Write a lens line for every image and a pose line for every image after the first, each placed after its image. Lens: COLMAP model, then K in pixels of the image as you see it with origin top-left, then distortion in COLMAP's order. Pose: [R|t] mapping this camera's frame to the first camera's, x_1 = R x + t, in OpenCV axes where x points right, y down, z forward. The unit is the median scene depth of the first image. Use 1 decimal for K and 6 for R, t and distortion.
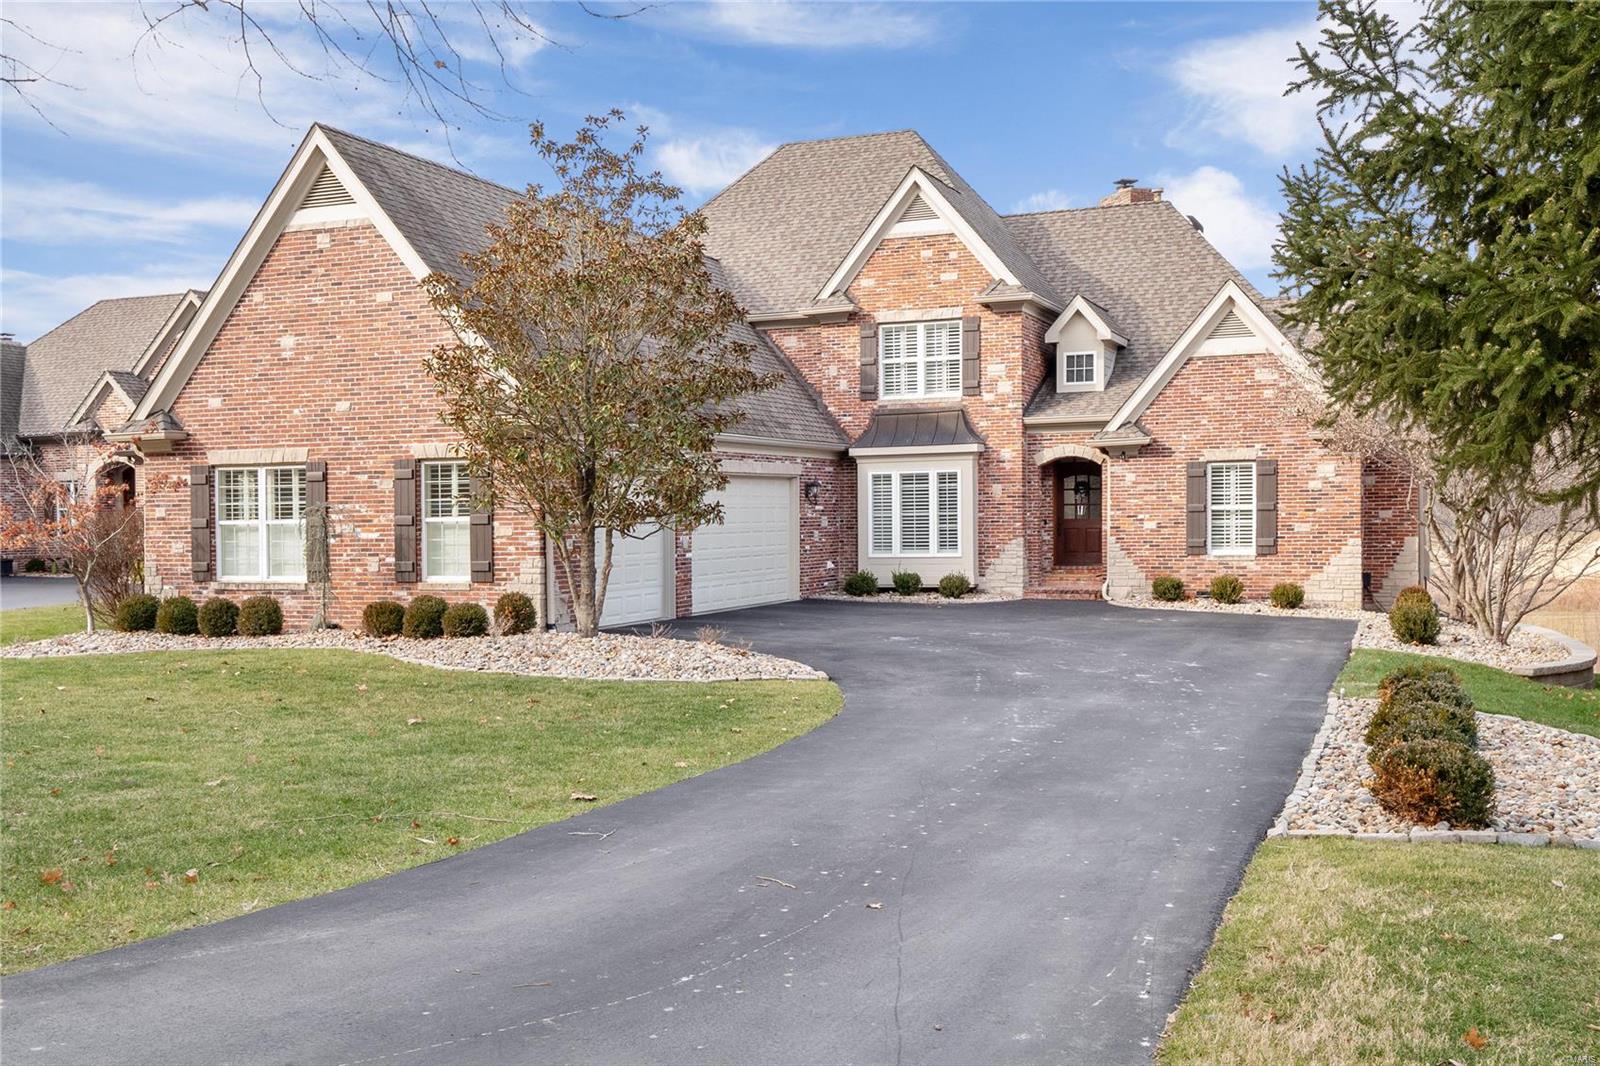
lens RADIAL K [[1599.9, 0, 800.0], [0, 1599.9, 533.0], [0, 0, 1]] dist [0.075923, -0.170062]
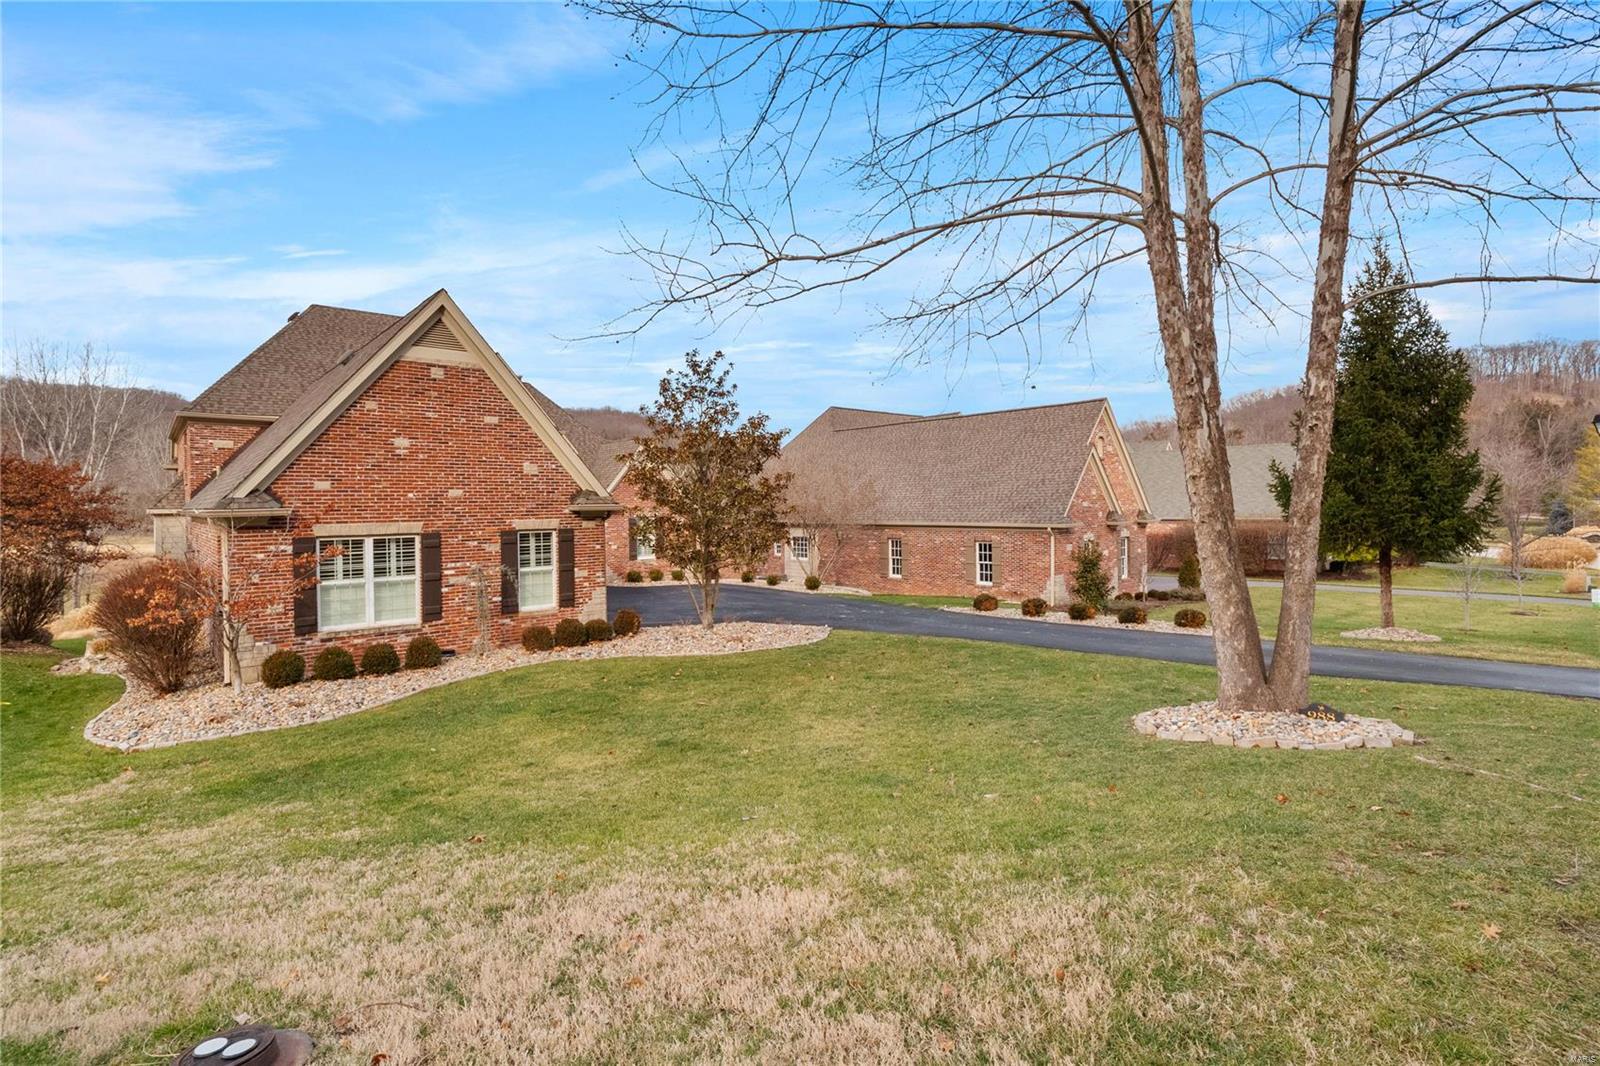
lens RADIAL K [[792.4, 0, 763.2], [0, 792.4, 498.6], [0, 0, 1]] dist [-0.000389, 0.000005]
pose [[0.431780, 0.010282, 0.901920, -0.753951], [0.015006, 0.999715, -0.018580, -0.054258], [-0.901854, 0.021556, 0.431503, 0.437157]]
